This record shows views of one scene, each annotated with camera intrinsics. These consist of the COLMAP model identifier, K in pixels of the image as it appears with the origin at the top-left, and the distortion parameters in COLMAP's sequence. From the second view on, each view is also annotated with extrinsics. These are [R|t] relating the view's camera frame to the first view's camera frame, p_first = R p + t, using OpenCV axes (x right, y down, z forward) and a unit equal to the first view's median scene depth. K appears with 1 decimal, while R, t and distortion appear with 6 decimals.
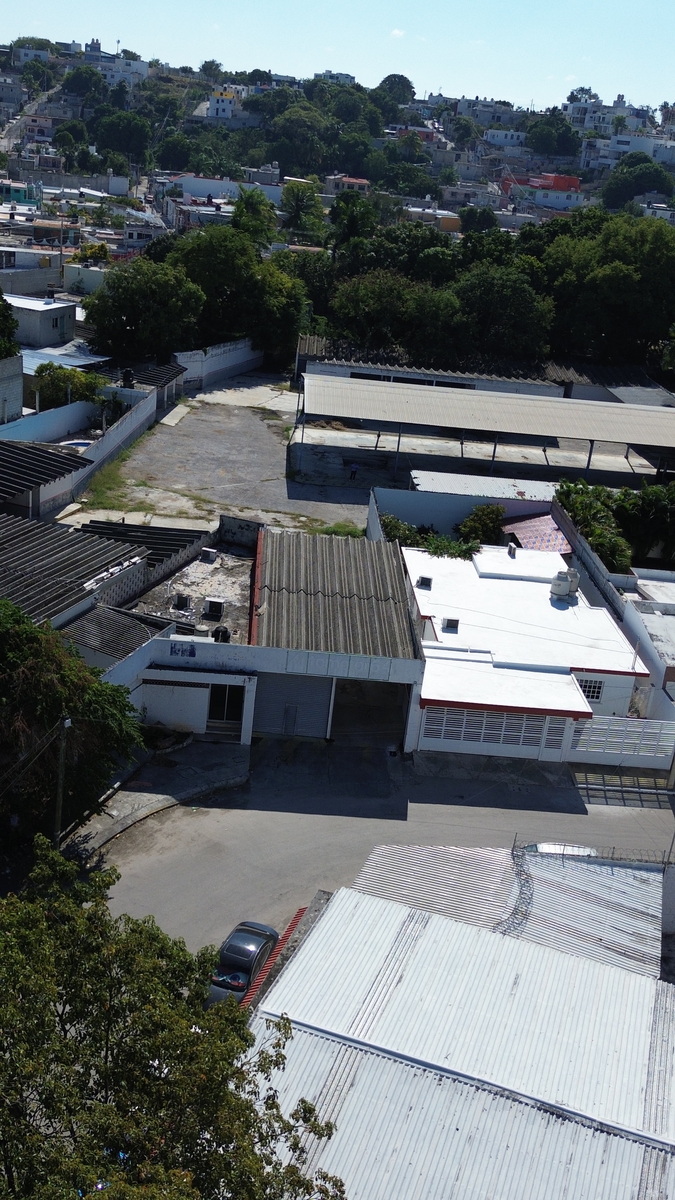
lens RADIAL K [[1182.2, 0, 337.5], [0, 1182.2, 600.0], [0, 0, 1]] dist [0.121926, -0.263892]
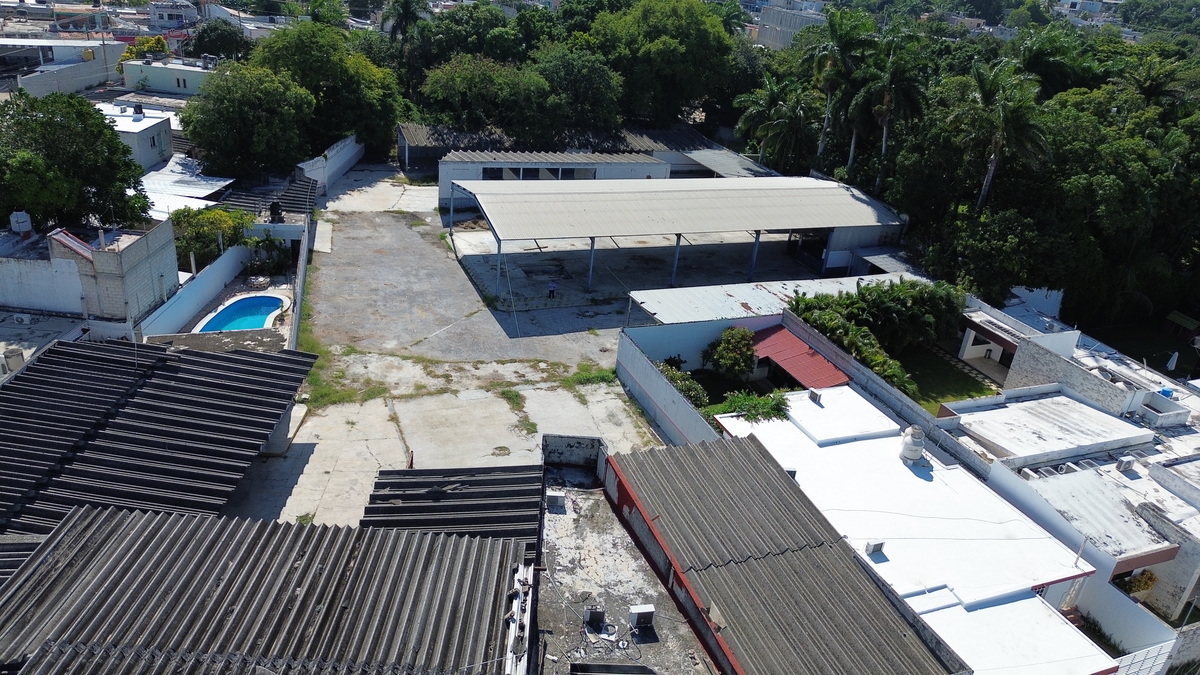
lens RADIAL K [[839.2, 0, 600.0], [0, 839.2, 337.5], [0, 0, 1]] dist [0.080459, -0.110311]
pose [[0.940428, -0.158048, 0.301024, -0.186135], [0.125617, 0.984258, 0.124327, -0.170032], [-0.315935, -0.079107, 0.945477, 0.357420]]
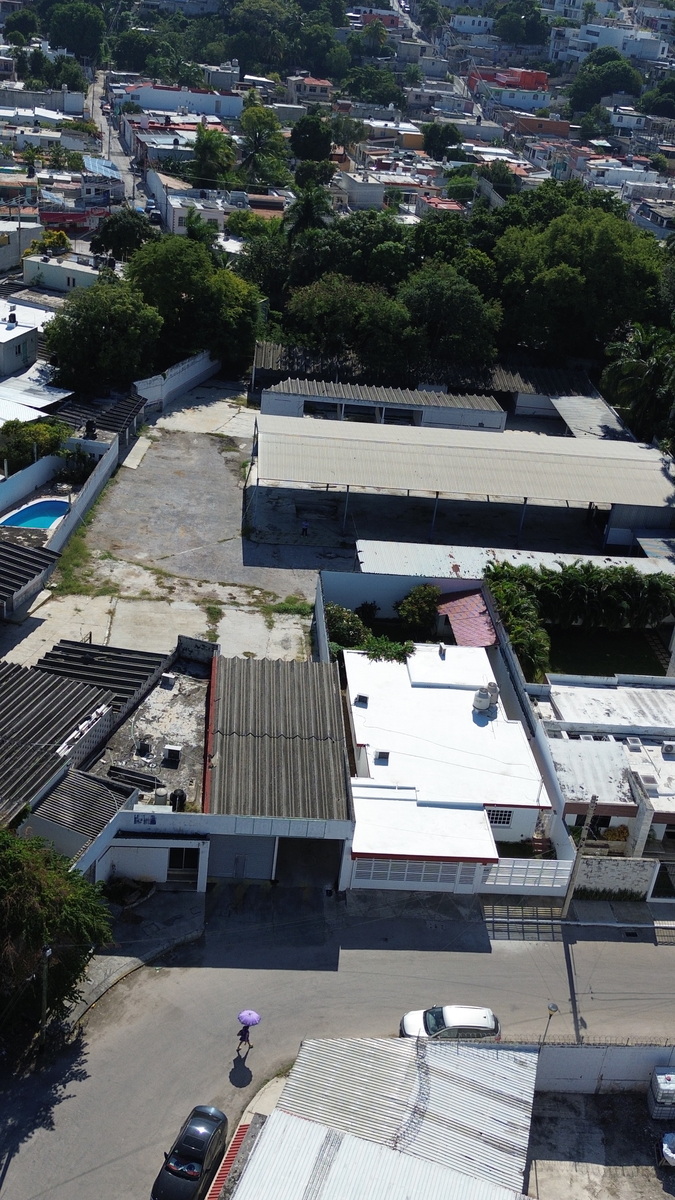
lens RADIAL K [[1182.2, 0, 337.5], [0, 1182.2, 600.0], [0, 0, 1]] dist [0.121926, -0.263892]
pose [[0.999705, -0.012238, 0.020999, 0.022402], [0.009631, 0.992722, 0.120044, -0.193802], [-0.022316, -0.119806, 0.992546, -0.083393]]
